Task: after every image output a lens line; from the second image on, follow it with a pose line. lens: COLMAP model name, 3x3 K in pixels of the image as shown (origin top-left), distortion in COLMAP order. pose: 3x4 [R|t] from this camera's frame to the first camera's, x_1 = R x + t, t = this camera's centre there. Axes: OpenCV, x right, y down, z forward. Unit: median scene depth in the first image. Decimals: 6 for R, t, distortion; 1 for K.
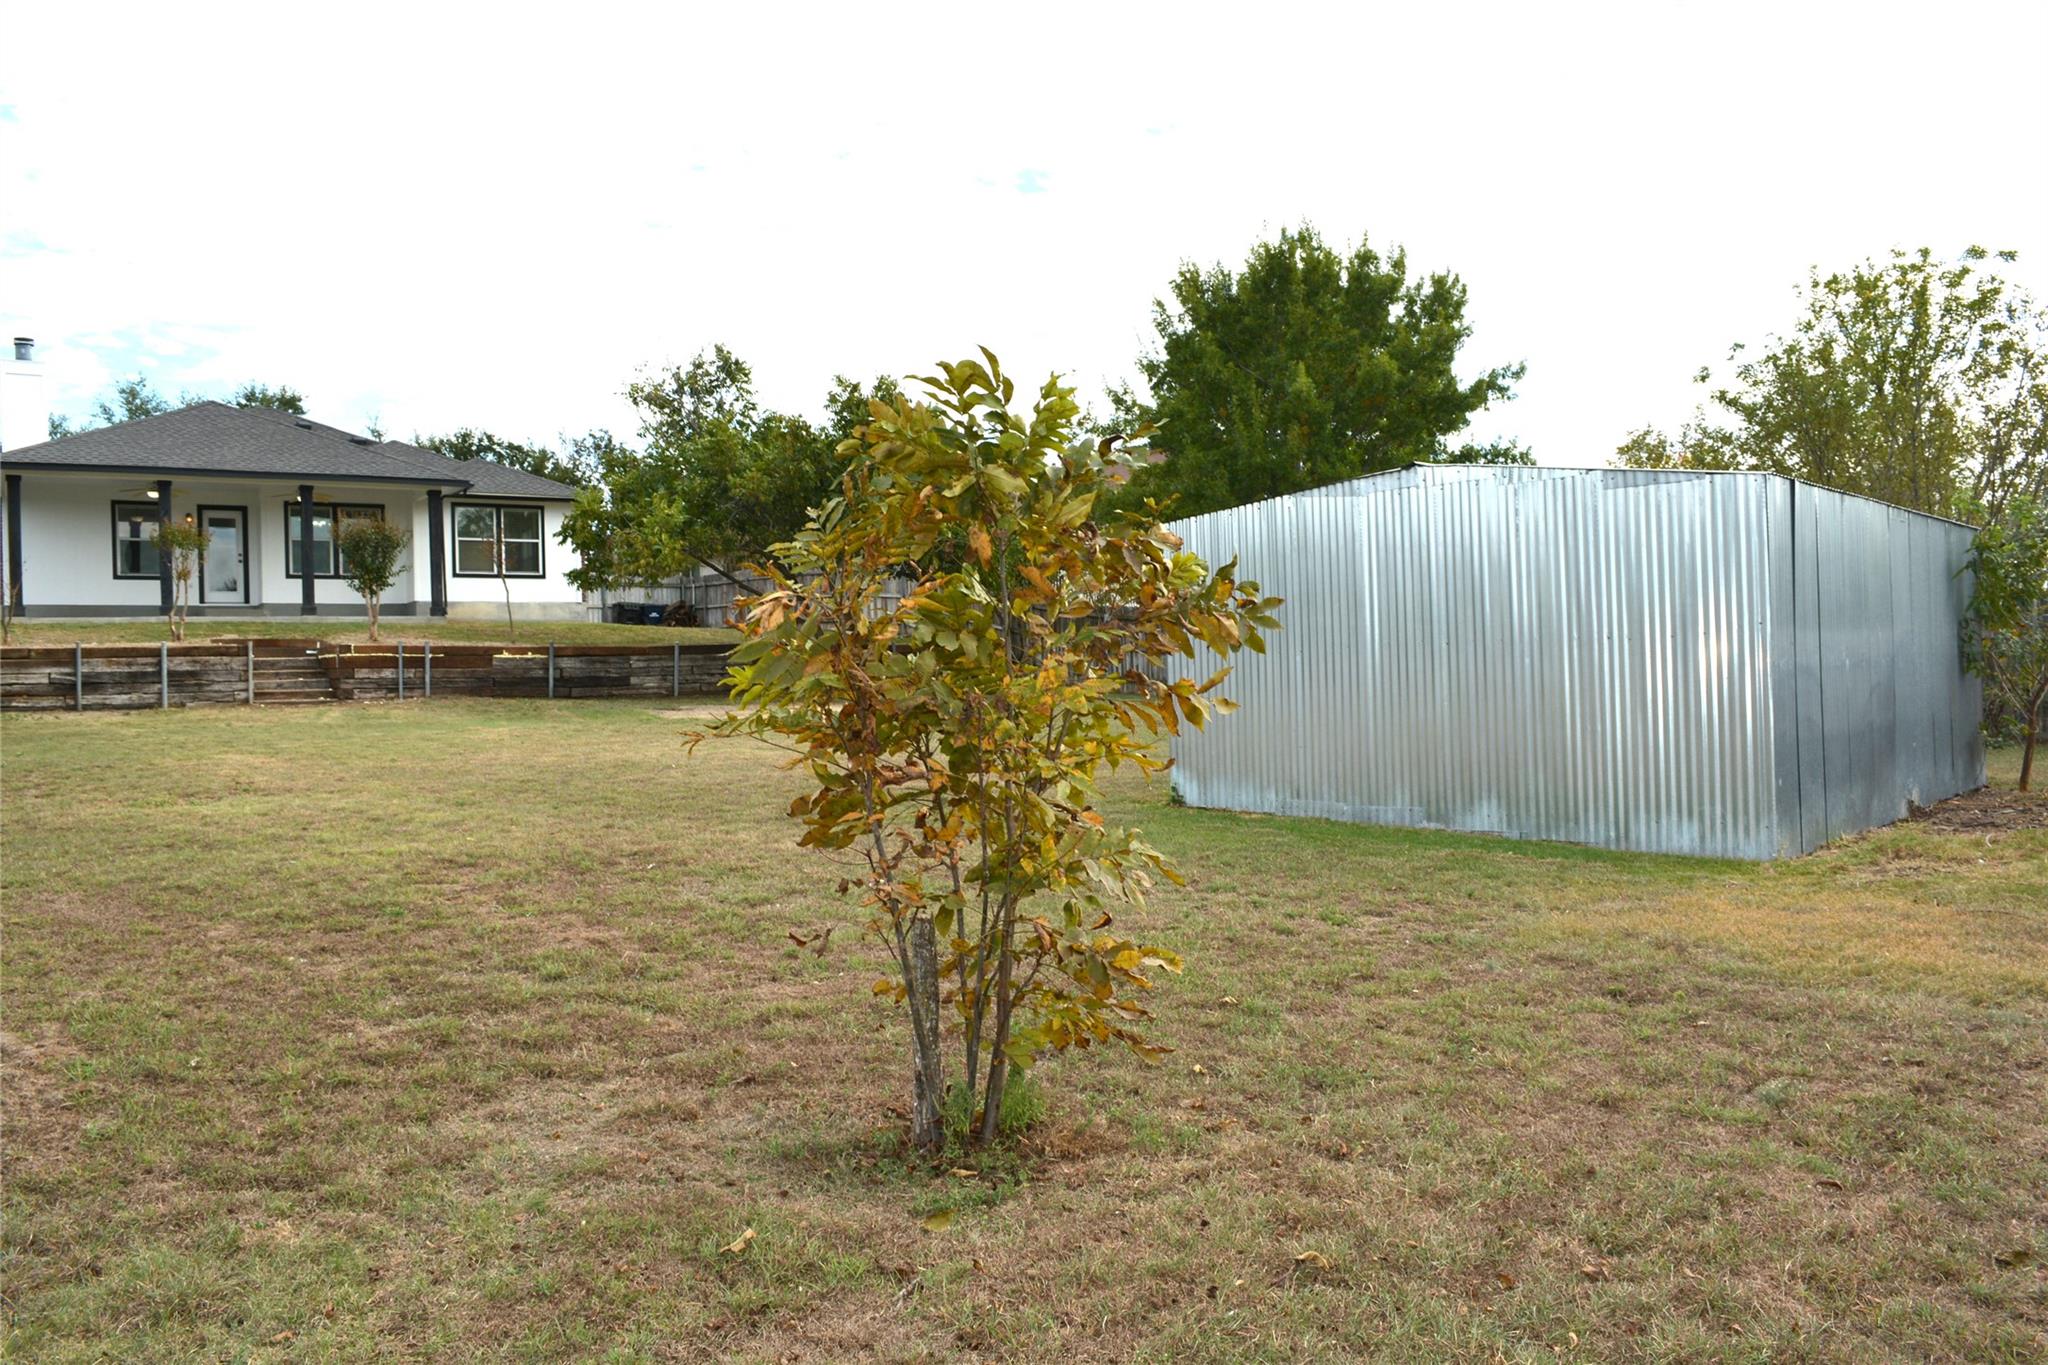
lens RADIAL K [[1604.2, 0, 1024.0], [0, 1604.2, 682.5], [0, 0, 1]] dist [-0.004996, -0.006467]
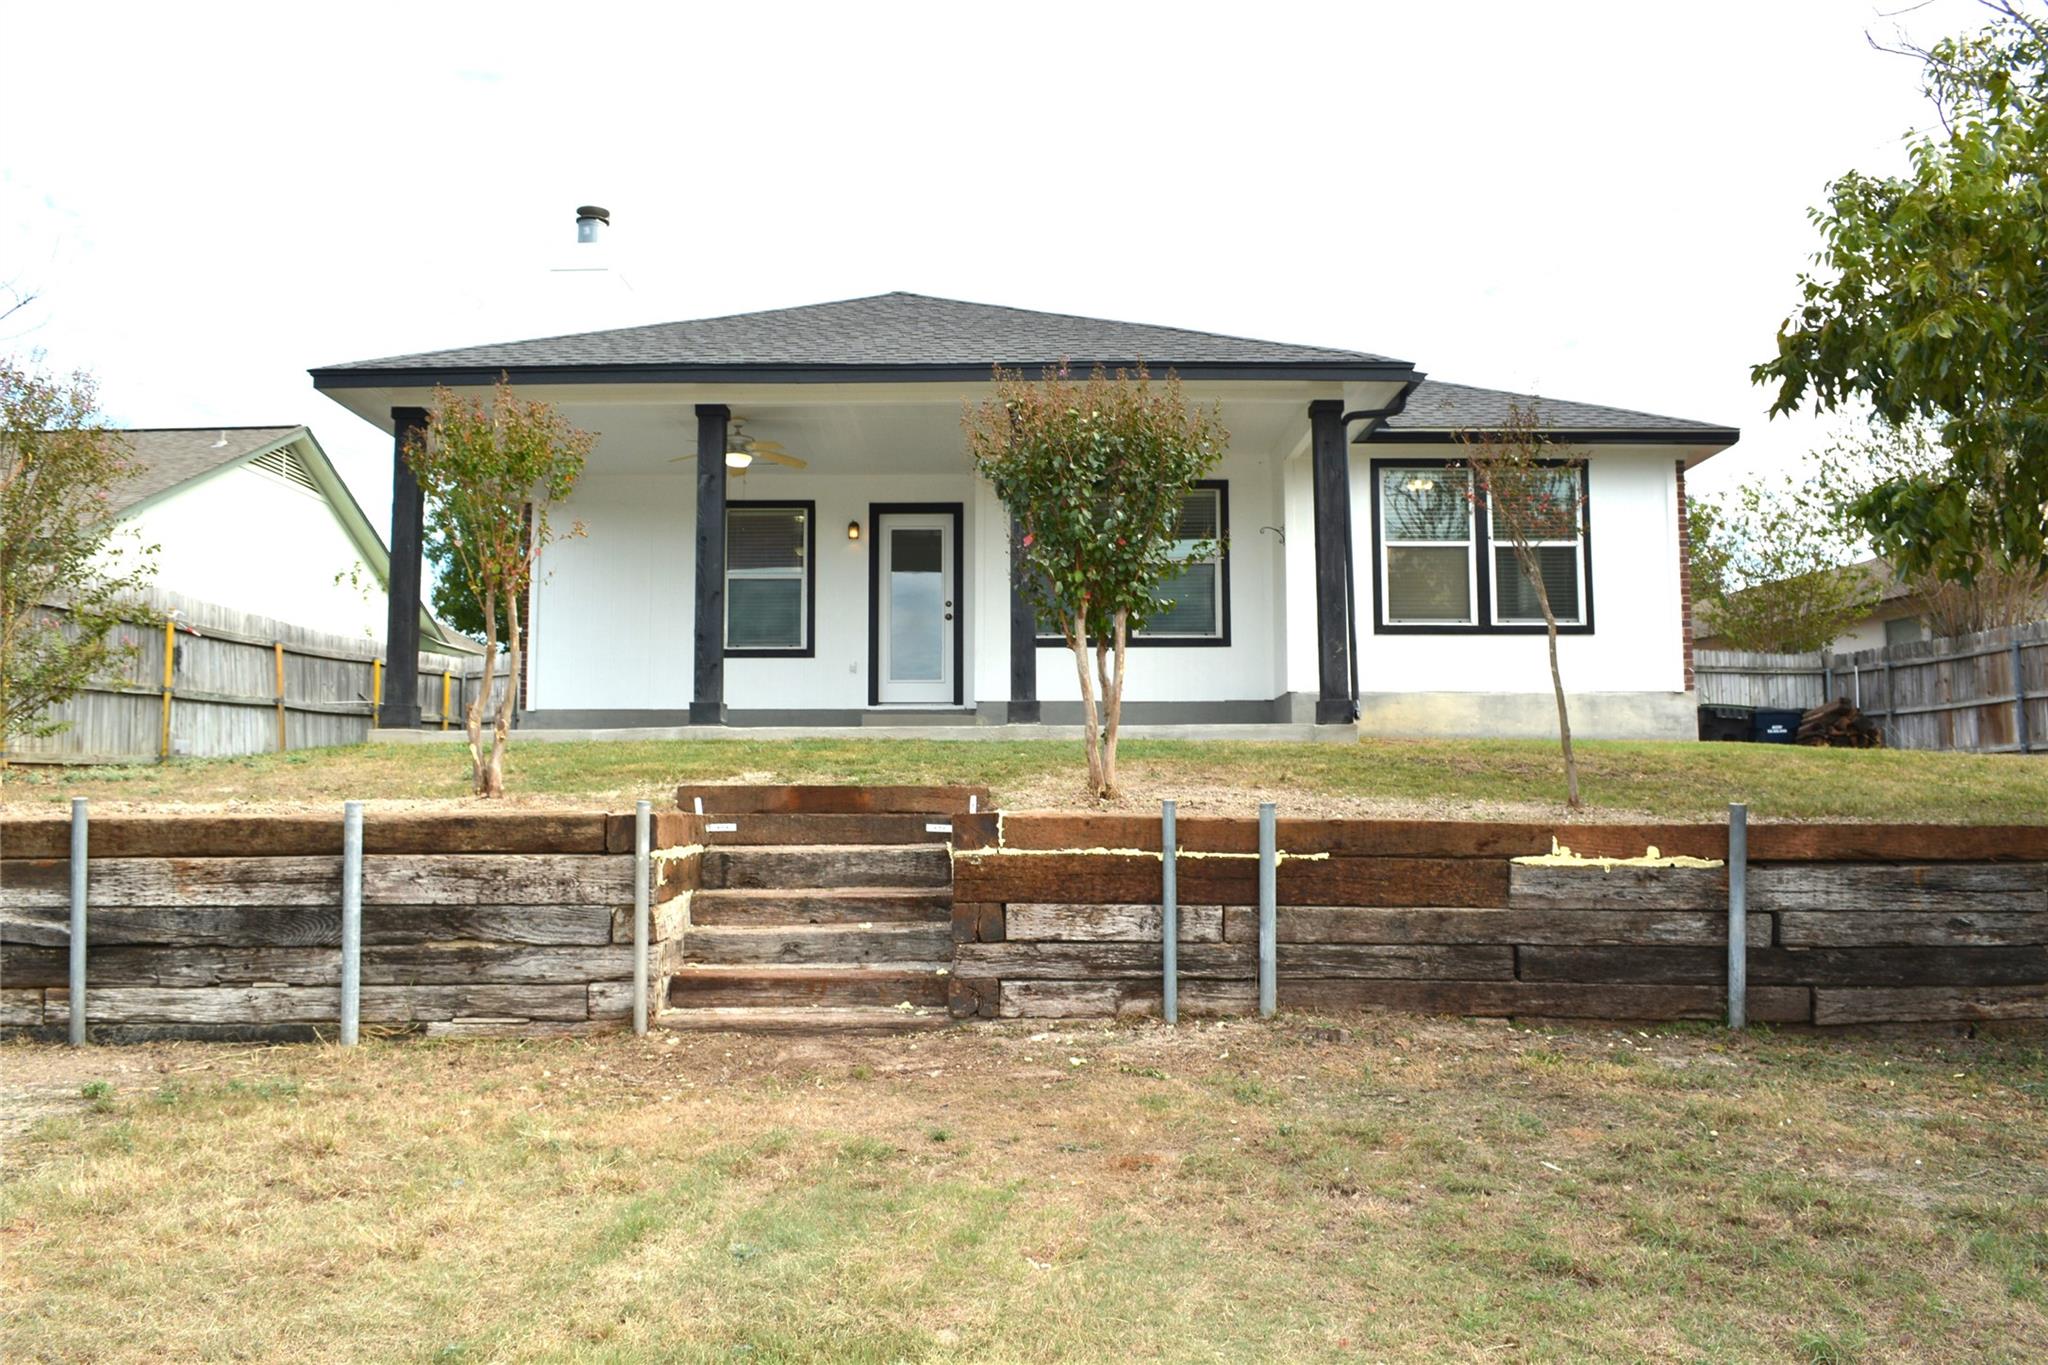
lens RADIAL K [[1604.2, 0, 1024.0], [0, 1604.2, 682.5], [0, 0, 1]] dist [-0.004996, -0.006467]
pose [[0.846083, -0.024721, -0.532477, -0.266963], [-0.018854, 0.996911, -0.076241, -0.024591], [0.532717, 0.074546, 0.843004, 0.759107]]
